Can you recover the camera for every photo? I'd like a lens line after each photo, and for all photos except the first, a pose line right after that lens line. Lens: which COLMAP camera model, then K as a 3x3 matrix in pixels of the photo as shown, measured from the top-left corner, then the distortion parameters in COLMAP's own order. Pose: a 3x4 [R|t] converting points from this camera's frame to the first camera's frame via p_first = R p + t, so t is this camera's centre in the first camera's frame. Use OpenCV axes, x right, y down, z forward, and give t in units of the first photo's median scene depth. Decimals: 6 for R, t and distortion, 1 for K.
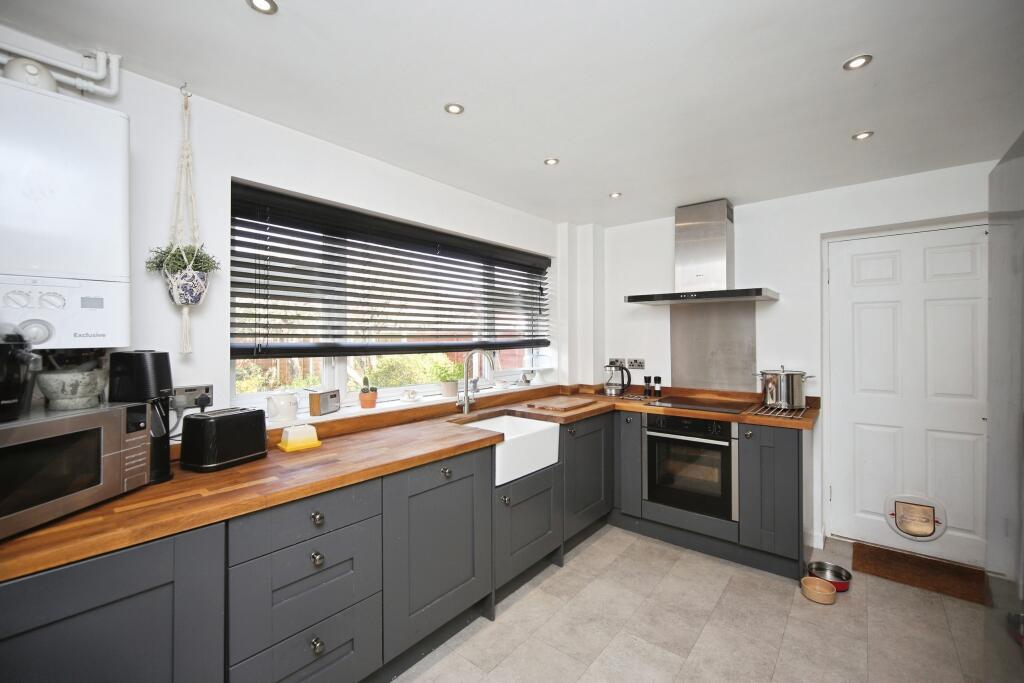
lens RADIAL K [[422.5, 0, 512.0], [0, 422.5, 341.5], [0, 0, 1]] dist [-0.022222, -0.000082]
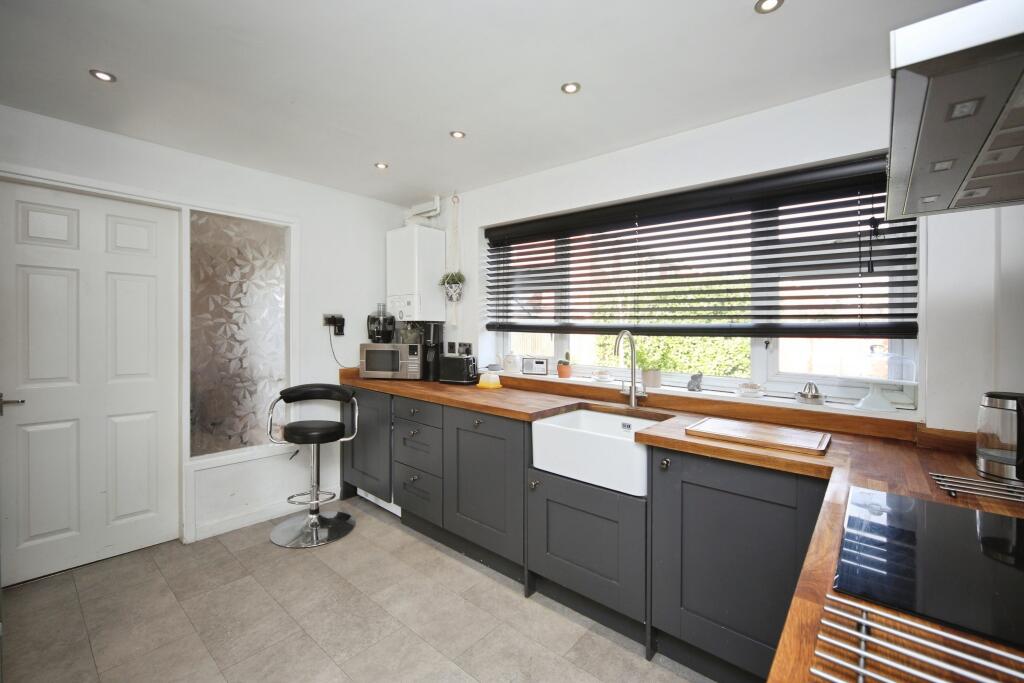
lens RADIAL K [[433.7, 0, 510.1], [0, 433.7, 325.4], [0, 0, 1]] dist [-0.000097, 0.000088]
pose [[-0.012745, 0.016189, -0.999788, 0.892152], [-0.011070, 0.999805, 0.016331, -0.008277], [0.999857, 0.011276, -0.012563, 0.865464]]
